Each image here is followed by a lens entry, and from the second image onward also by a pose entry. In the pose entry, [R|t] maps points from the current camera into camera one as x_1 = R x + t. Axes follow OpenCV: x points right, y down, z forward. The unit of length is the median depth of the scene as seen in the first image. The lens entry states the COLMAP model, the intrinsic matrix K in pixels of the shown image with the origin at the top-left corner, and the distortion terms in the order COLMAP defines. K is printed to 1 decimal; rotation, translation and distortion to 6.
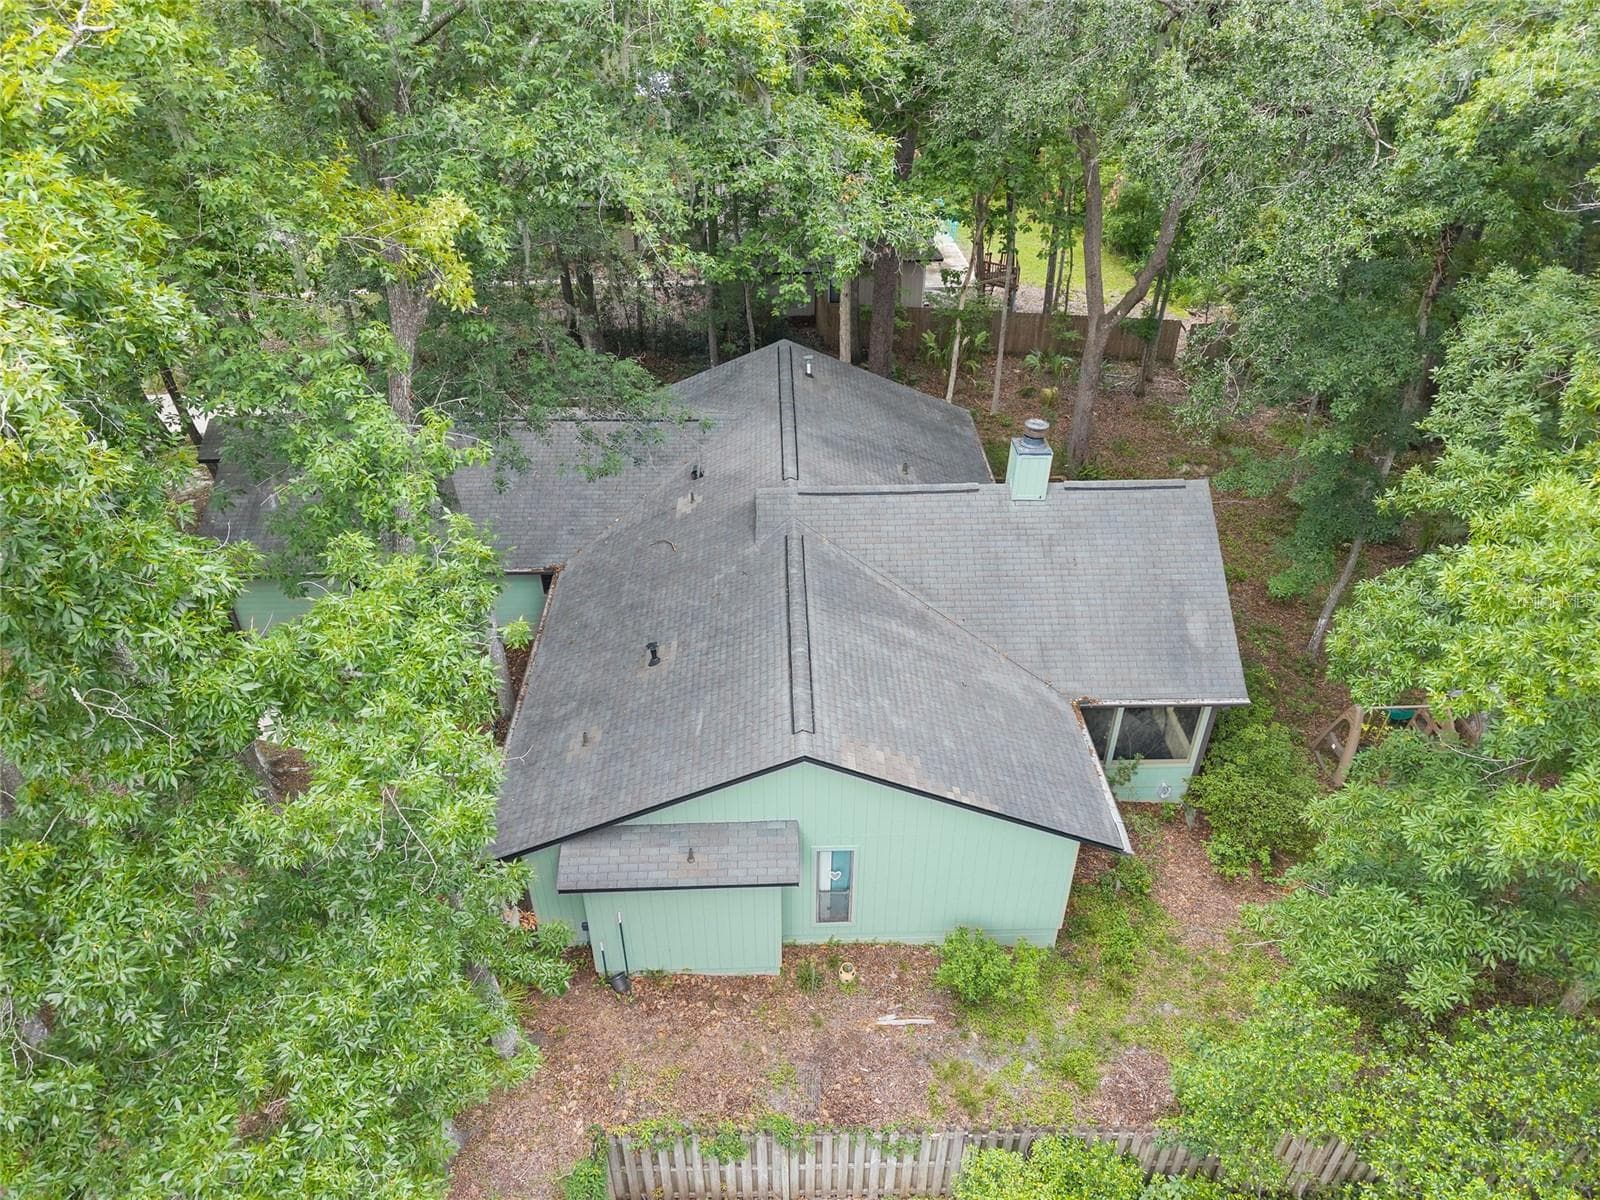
lens RADIAL K [[1053.2, 0, 799.2], [0, 1053.2, 598.4], [0, 0, 1]] dist [0.002511, -0.003237]
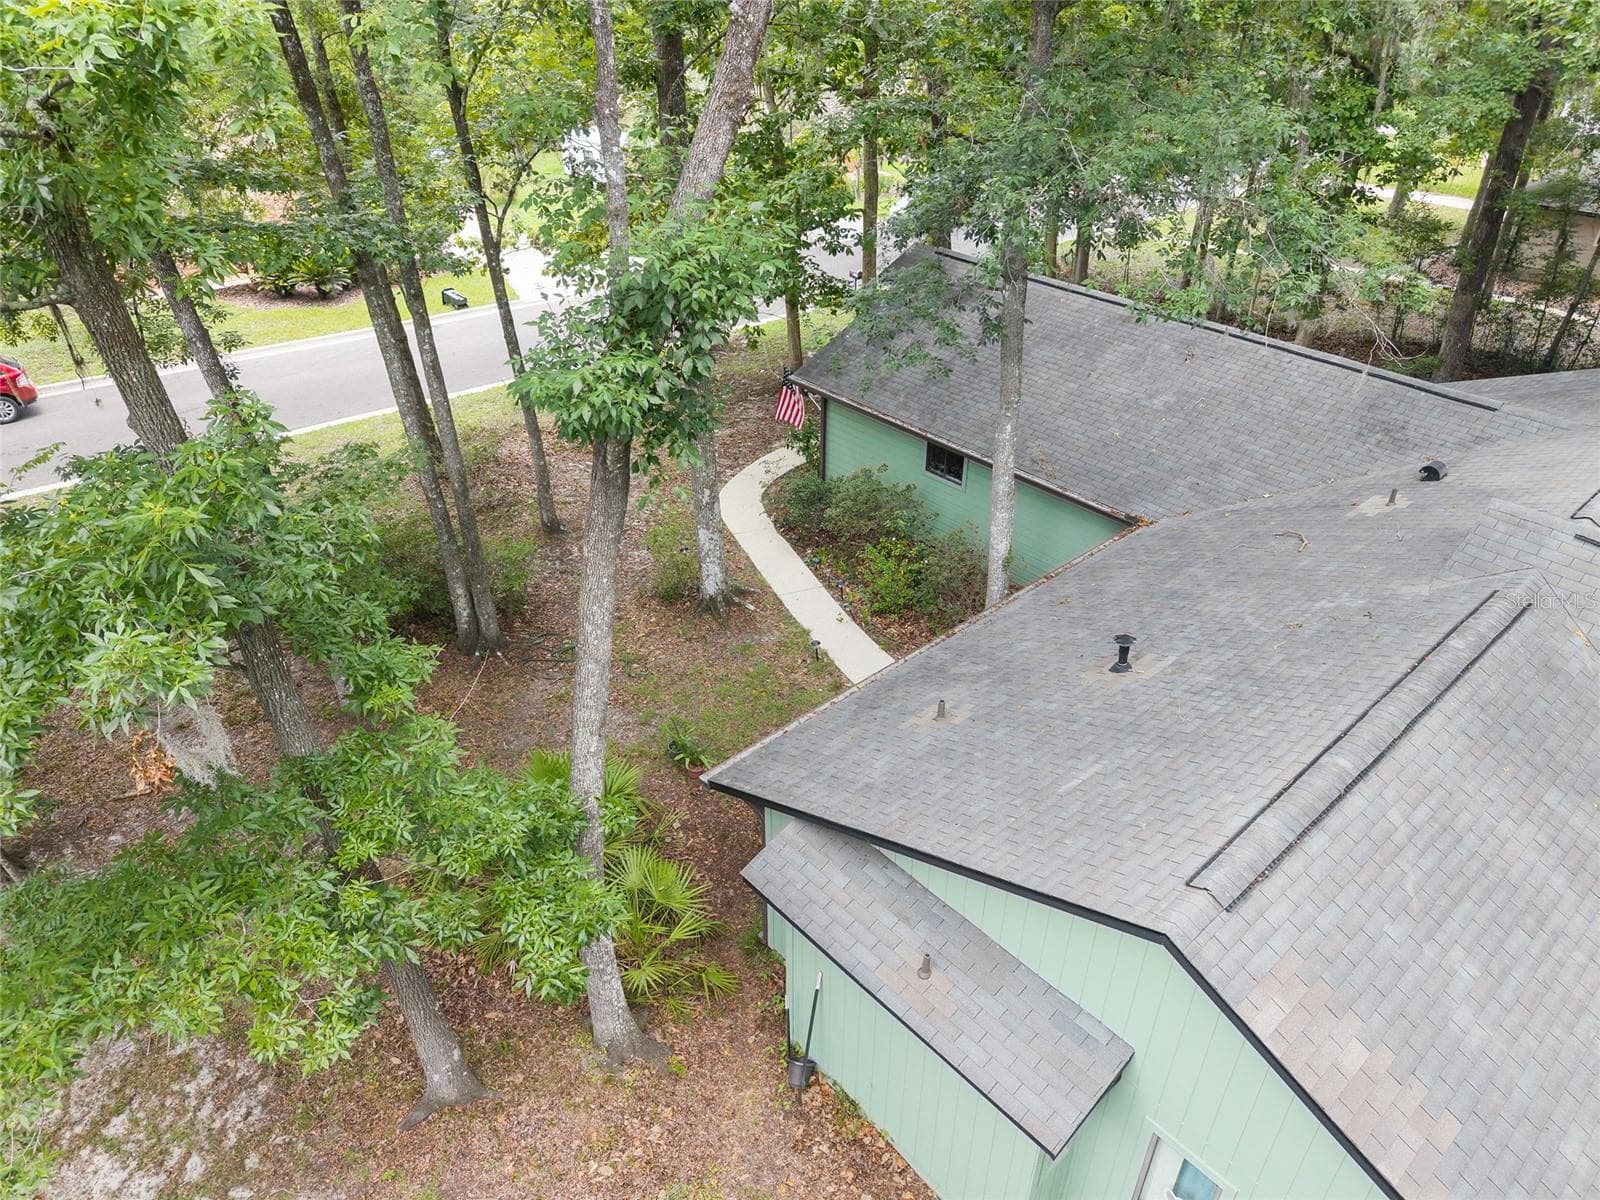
lens RADIAL K [[1053.2, 0, 799.2], [0, 1053.2, 598.4], [0, 0, 1]] dist [0.002511, -0.003237]
pose [[0.635117, 0.417297, -0.649992, 0.115470], [-0.441518, 0.886609, 0.137792, 0.024420], [0.633789, 0.199469, 0.747344, 0.445172]]
